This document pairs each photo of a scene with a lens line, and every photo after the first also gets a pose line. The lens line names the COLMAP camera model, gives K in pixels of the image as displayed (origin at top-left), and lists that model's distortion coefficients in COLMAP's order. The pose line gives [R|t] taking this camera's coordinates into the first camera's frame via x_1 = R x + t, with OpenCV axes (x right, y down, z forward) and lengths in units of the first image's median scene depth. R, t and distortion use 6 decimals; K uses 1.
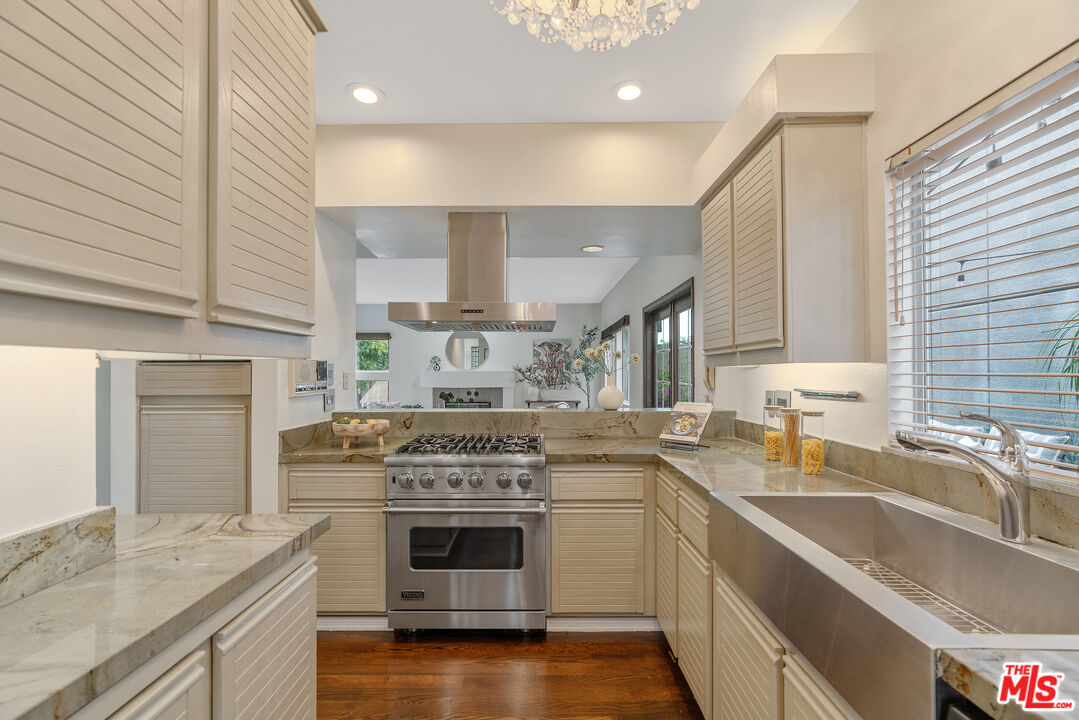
lens RADIAL K [[484.0, 0, 535.1], [0, 484.0, 366.4], [0, 0, 1]] dist [0.001200, 0.000265]
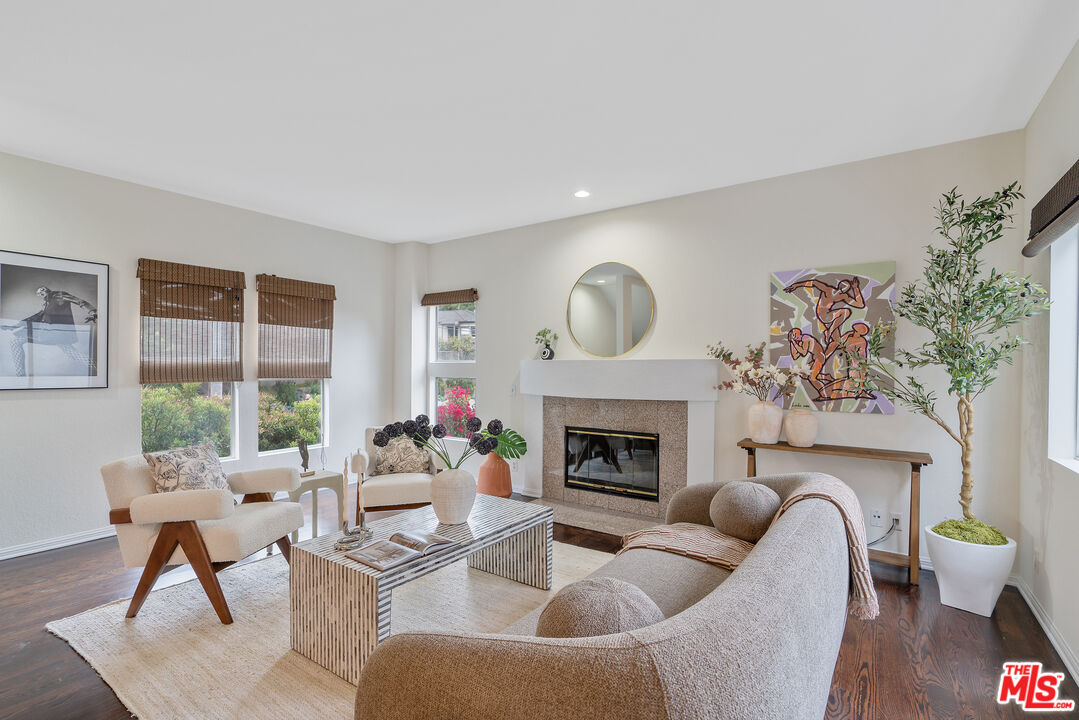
lens RADIAL K [[502.7, 0, 537.1], [0, 502.7, 365.4], [0, 0, 1]] dist [-0.000241, 0.000134]
pose [[0.831461, 0.004156, -0.555568, 0.061580], [-0.002217, 0.999989, 0.004163, 0.012898], [0.555579, -0.002230, 0.831461, 0.587017]]
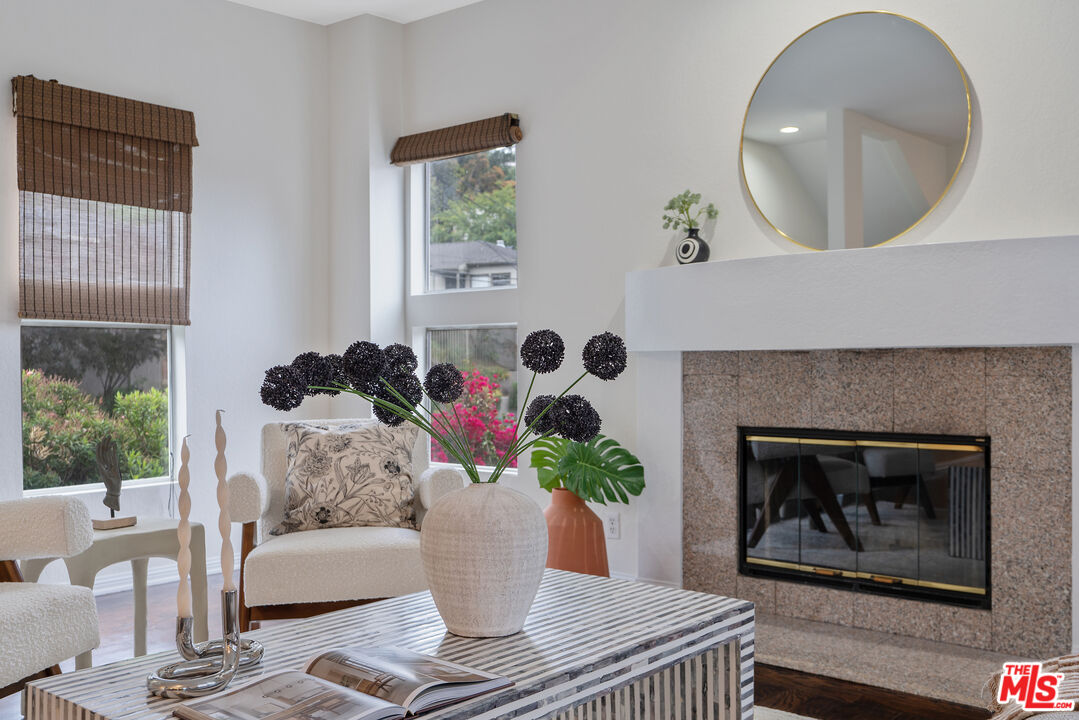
lens RADIAL K [[1035.5, 0, 539.5], [0, 1035.5, 360.0], [0, 0, 1]] dist [0.023950, 0.005845]
pose [[0.781167, -0.001805, -0.624319, 0.009778], [0.009451, 0.999915, 0.008934, 0.042949], [0.624250, -0.012880, 0.781118, 0.635142]]
